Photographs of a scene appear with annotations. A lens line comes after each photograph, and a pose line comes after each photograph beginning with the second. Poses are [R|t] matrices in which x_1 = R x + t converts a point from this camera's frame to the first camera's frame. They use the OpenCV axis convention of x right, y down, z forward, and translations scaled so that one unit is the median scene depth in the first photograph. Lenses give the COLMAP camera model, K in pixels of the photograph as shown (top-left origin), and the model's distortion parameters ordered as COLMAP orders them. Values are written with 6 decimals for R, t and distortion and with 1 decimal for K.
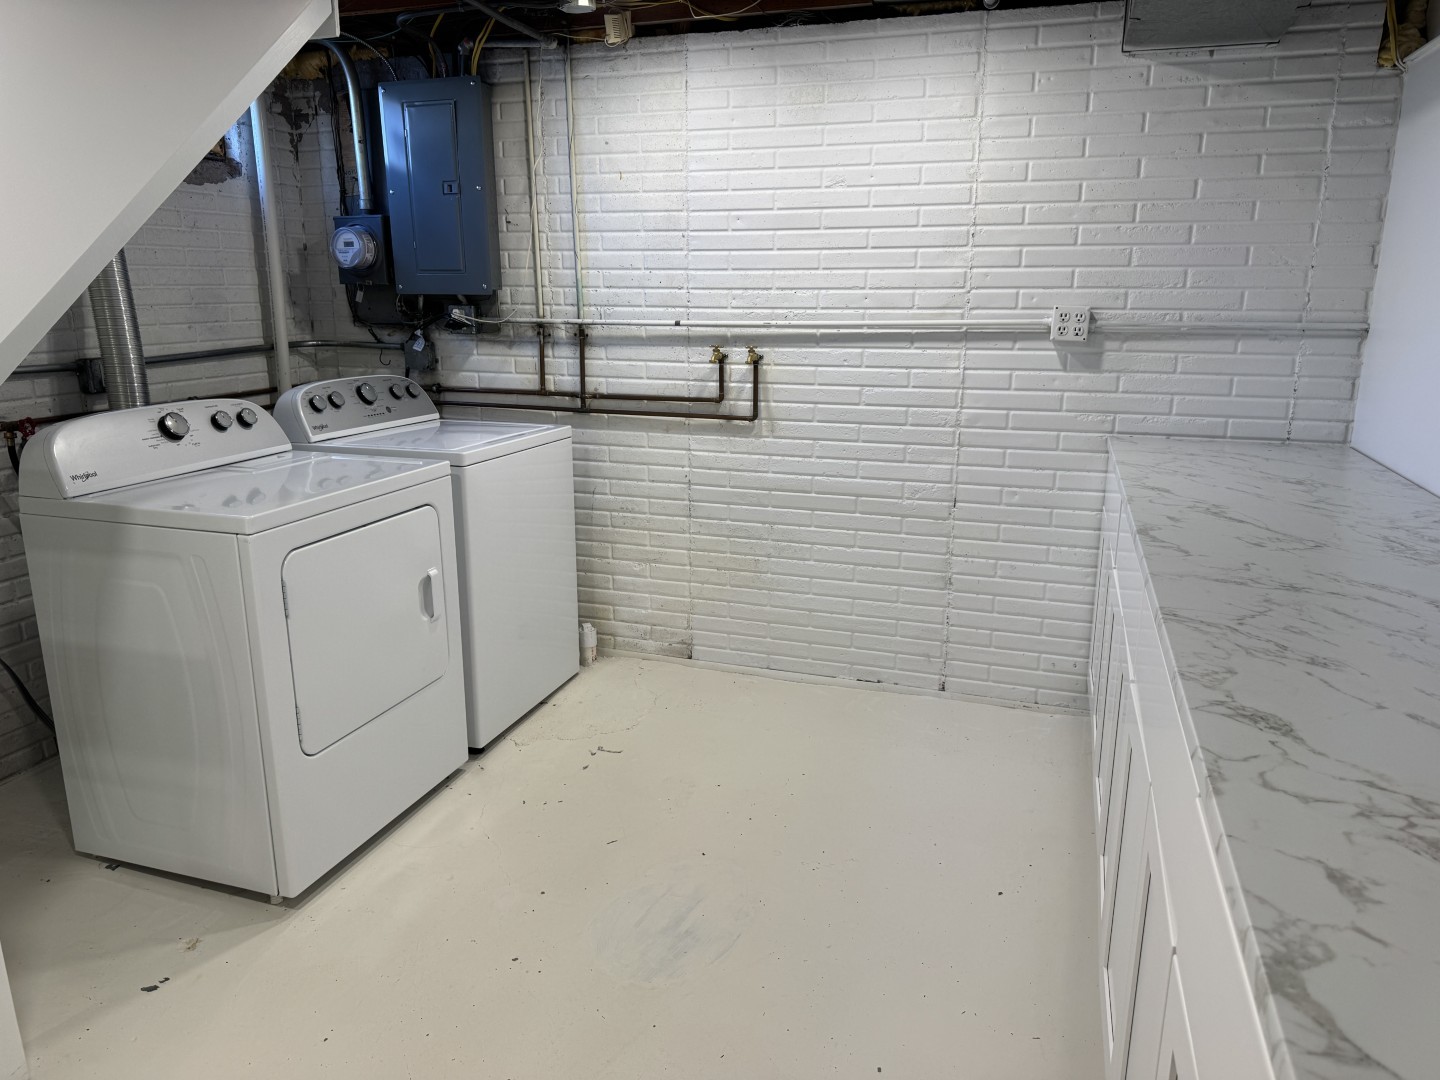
lens RADIAL K [[1008.4, 0, 720.1], [0, 1008.4, 546.3], [0, 0, 1]] dist [0.070023, -0.091570]
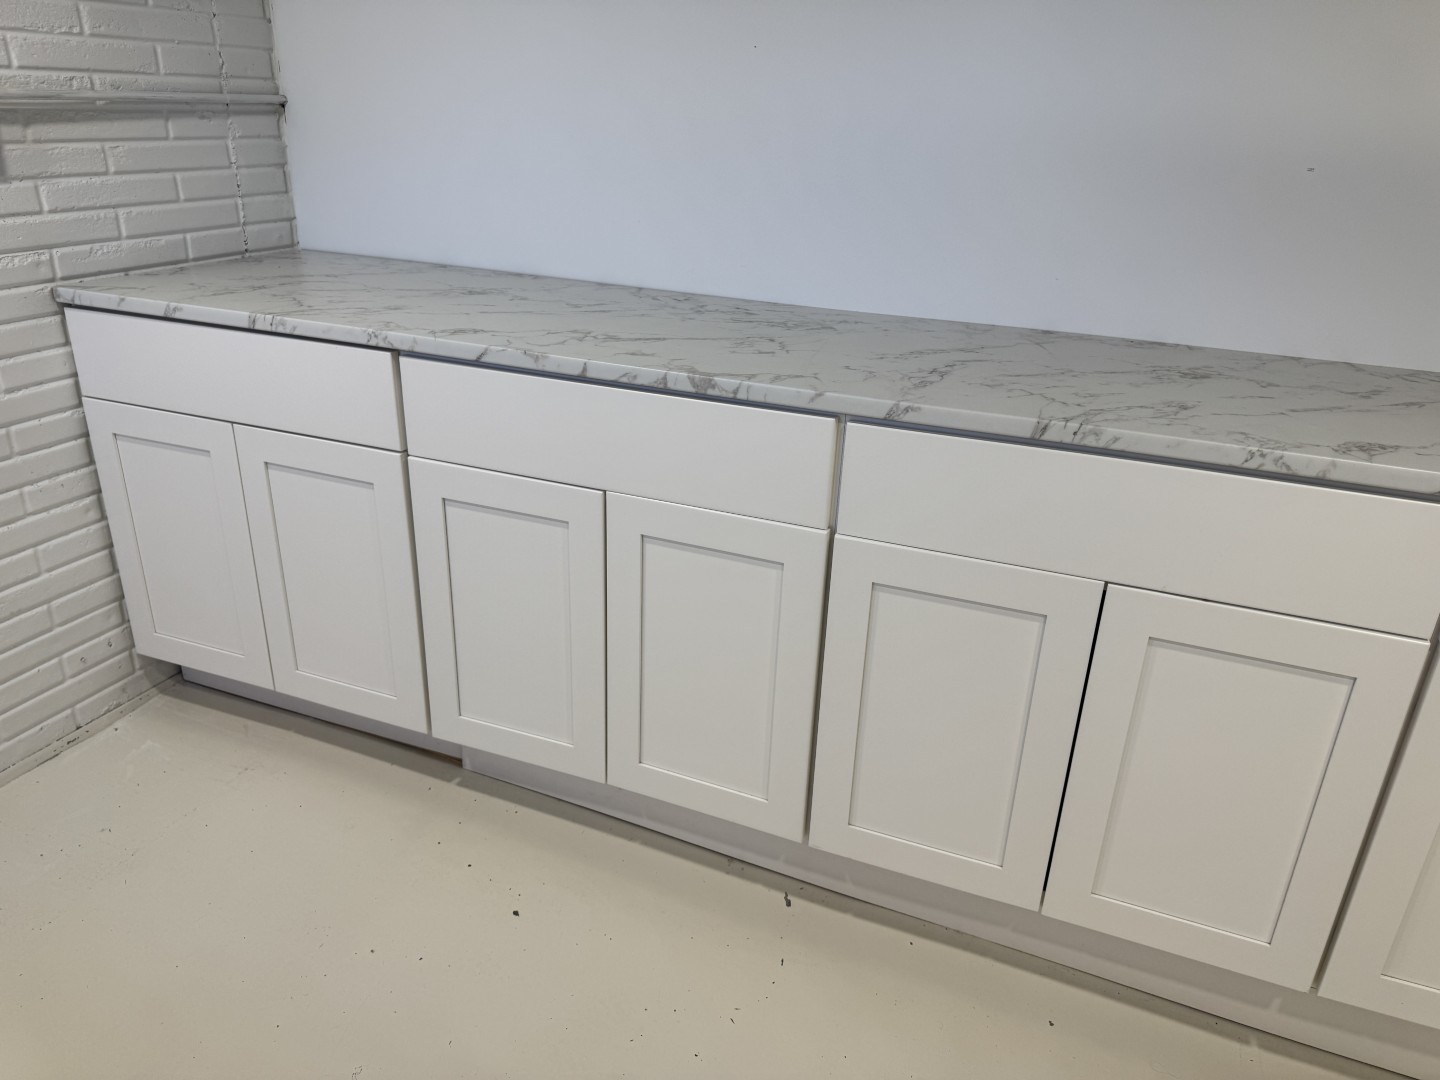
lens RADIAL K [[1008.4, 0, 681.2], [0, 1008.4, 544.8], [0, 0, 1]] dist [0.070023, -0.091570]
pose [[0.055520, -0.397396, 0.915966, -0.217375], [0.211148, 0.901306, 0.378238, -0.116068], [-0.975876, 0.172405, 0.133950, 0.548277]]
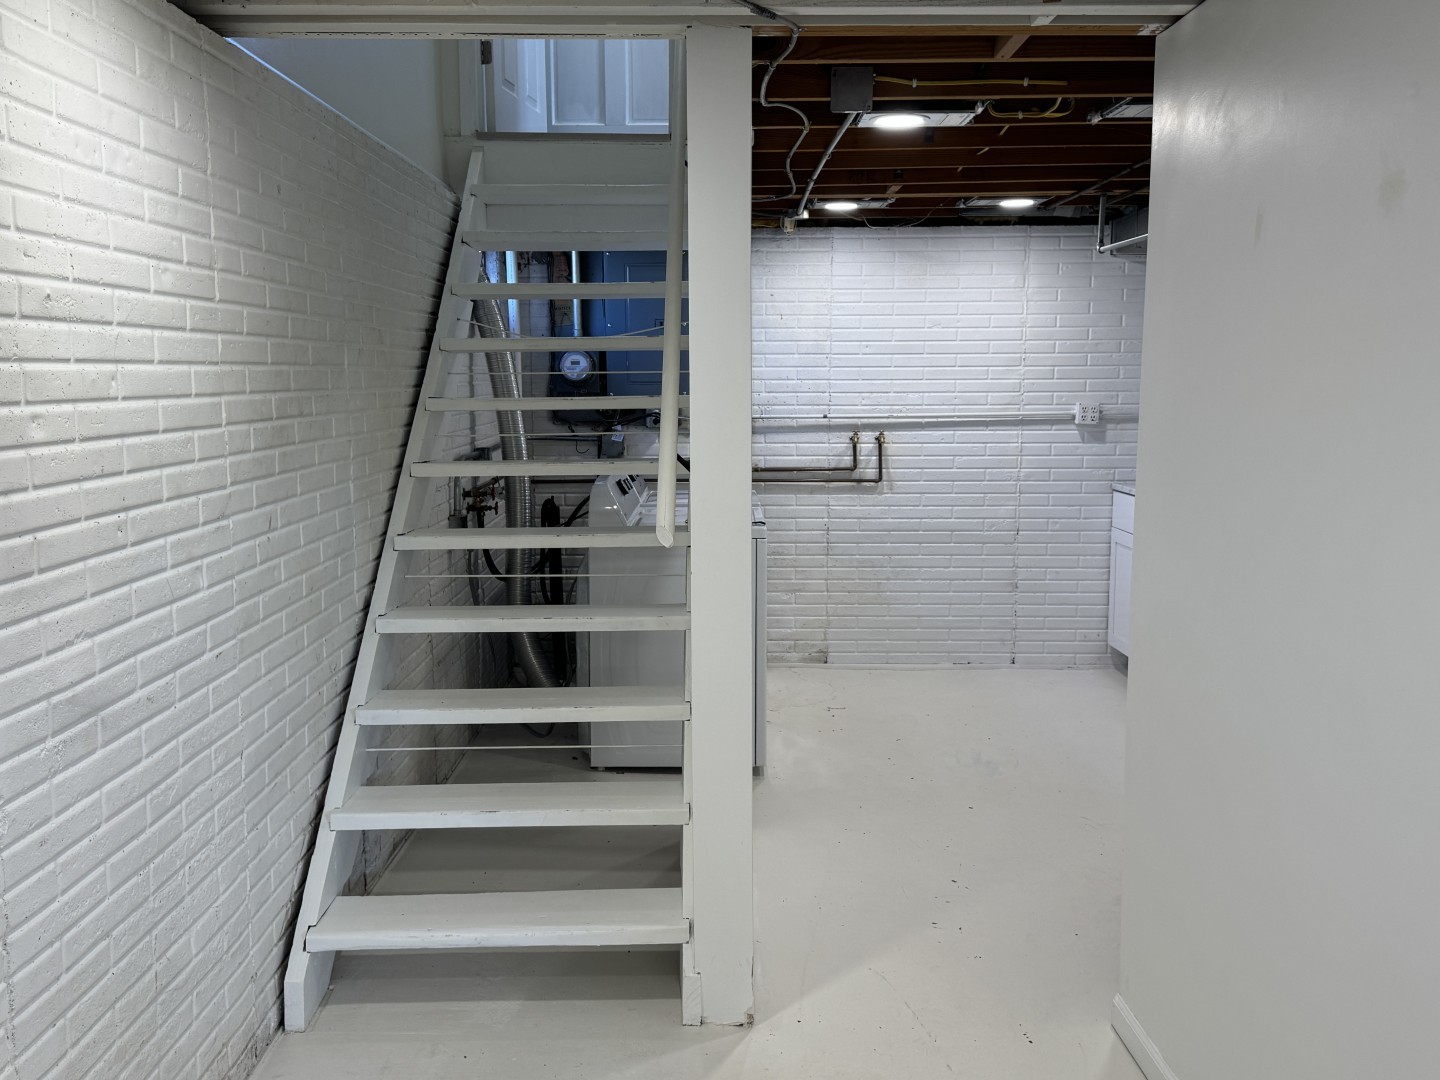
lens RADIAL K [[1364.1, 0, 715.2], [0, 1364.1, 543.2], [0, 0, 1]] dist [0.086288, 0.000000]
pose [[0.951251, -0.043187, 0.305380, -0.823572], [0.078994, 0.991236, -0.105886, 0.154927], [-0.298130, 0.124847, 0.946325, -0.787957]]
